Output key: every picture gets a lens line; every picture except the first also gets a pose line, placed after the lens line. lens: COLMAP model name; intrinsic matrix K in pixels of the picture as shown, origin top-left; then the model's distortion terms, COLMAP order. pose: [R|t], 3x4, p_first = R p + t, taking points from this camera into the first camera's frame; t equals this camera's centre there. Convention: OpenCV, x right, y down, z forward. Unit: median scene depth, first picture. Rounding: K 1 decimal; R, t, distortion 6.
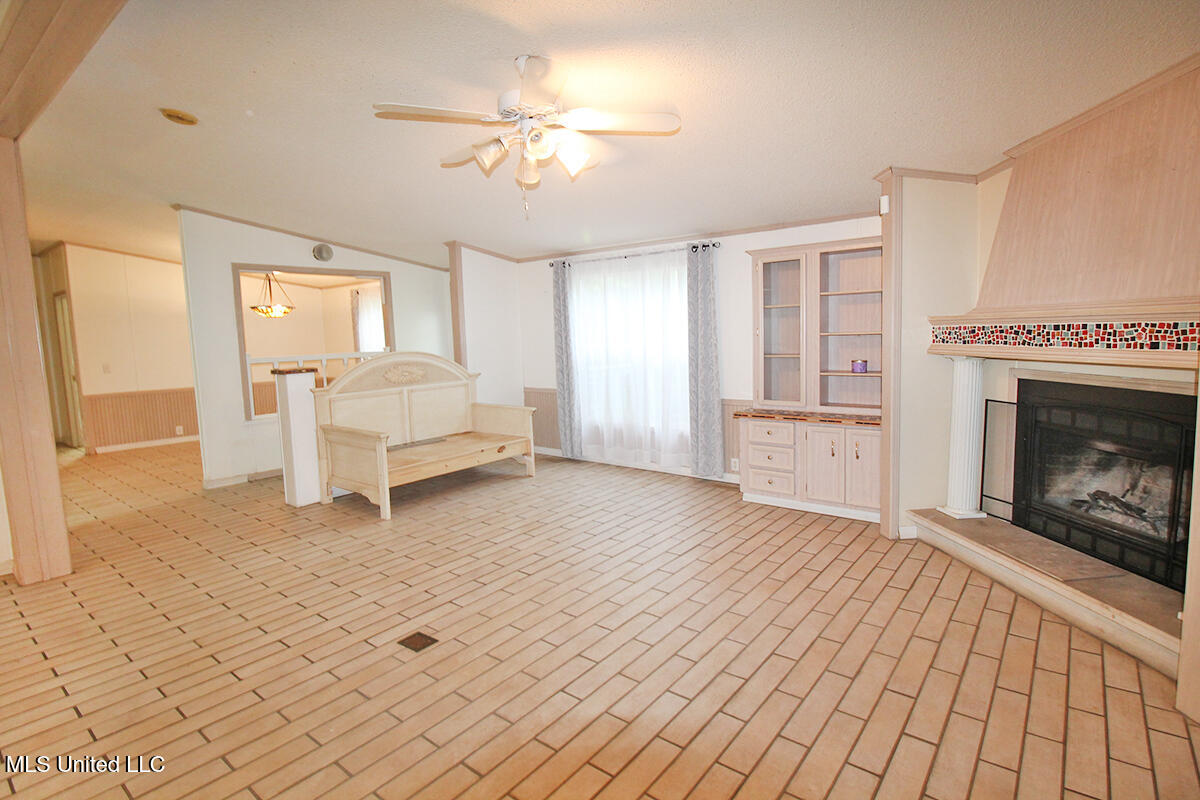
lens RADIAL K [[582.9, 0, 606.4], [0, 582.9, 391.9], [0, 0, 1]] dist [-0.005157, -0.002620]
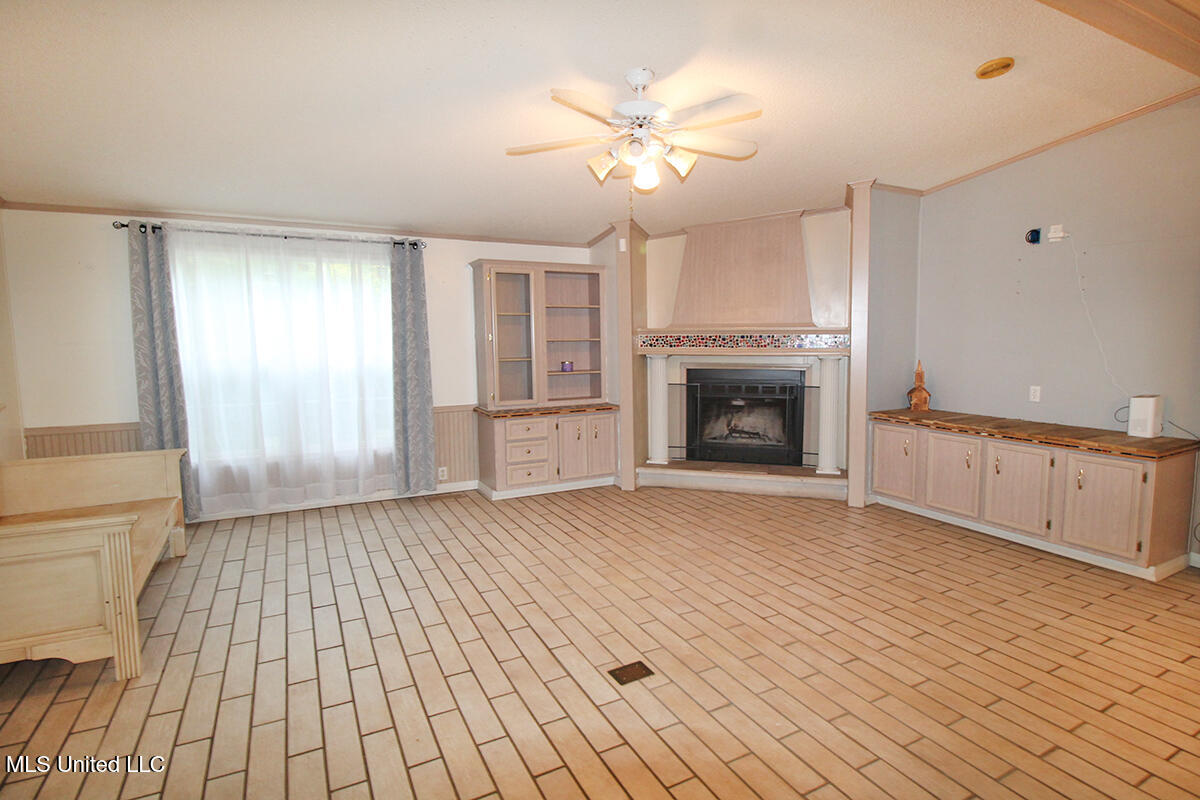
lens RADIAL K [[625.3, 0, 606.2], [0, 625.3, 397.5], [0, 0, 1]] dist [-0.004543, -0.001499]
pose [[0.409672, -0.067276, 0.909749, -0.795737], [0.084620, 0.995780, 0.035533, -0.019826], [-0.908300, 0.062426, 0.413636, 0.410157]]
